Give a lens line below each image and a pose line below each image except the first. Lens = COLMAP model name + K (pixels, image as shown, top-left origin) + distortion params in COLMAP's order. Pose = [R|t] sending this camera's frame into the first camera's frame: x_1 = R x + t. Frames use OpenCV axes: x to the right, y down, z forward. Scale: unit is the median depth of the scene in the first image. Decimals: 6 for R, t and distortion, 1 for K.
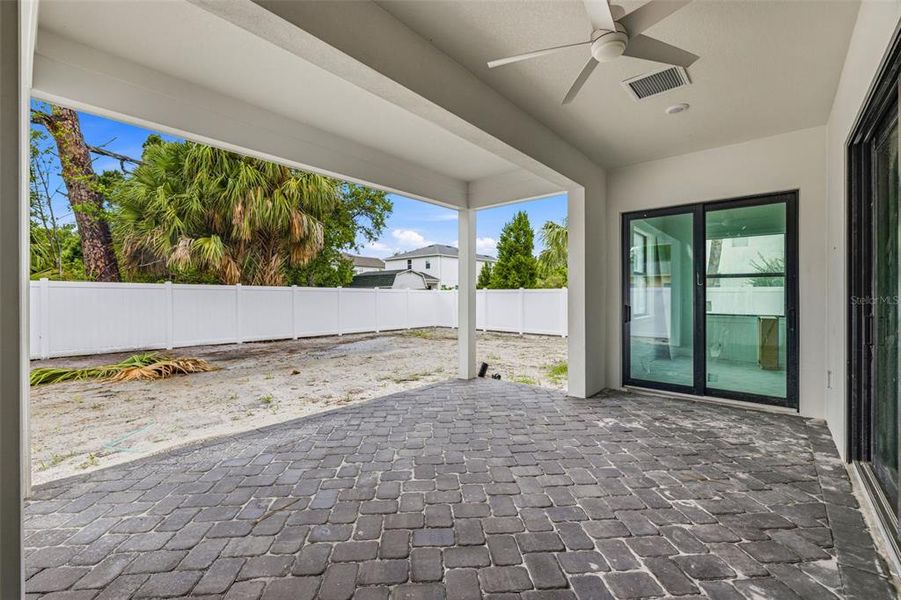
lens RADIAL K [[375.6, 0, 450.5], [0, 375.6, 300.0], [0, 0, 1]] dist [0.001056, -0.000085]
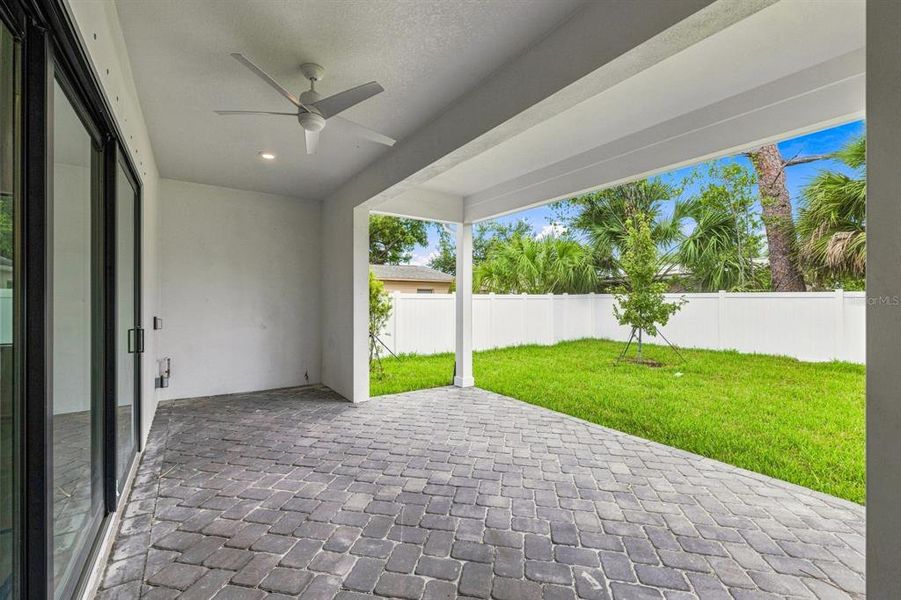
lens RADIAL K [[397.0, 0, 450.5], [0, 397.0, 300.0], [0, 0, 1]] dist [0.003016, -0.000050]
pose [[-0.277633, -0.000781, -0.960687, 0.763254], [-0.006964, 0.999975, 0.001200, -0.031085], [0.960662, 0.007023, -0.277631, 0.873257]]
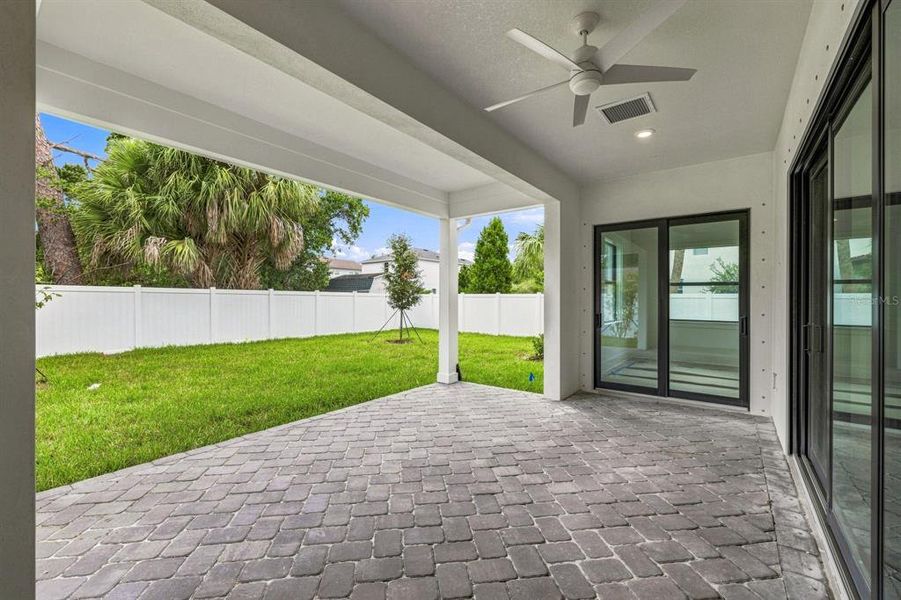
lens RADIAL K [[377.1, 0, 450.5], [0, 377.1, 300.0], [0, 0, 1]] dist [0.000192, 0.000332]
pose [[0.997515, 0.004976, 0.070277, -0.022969], [-0.004787, 0.999984, -0.002856, -0.016416], [-0.070291, 0.002512, 0.997523, -0.035828]]
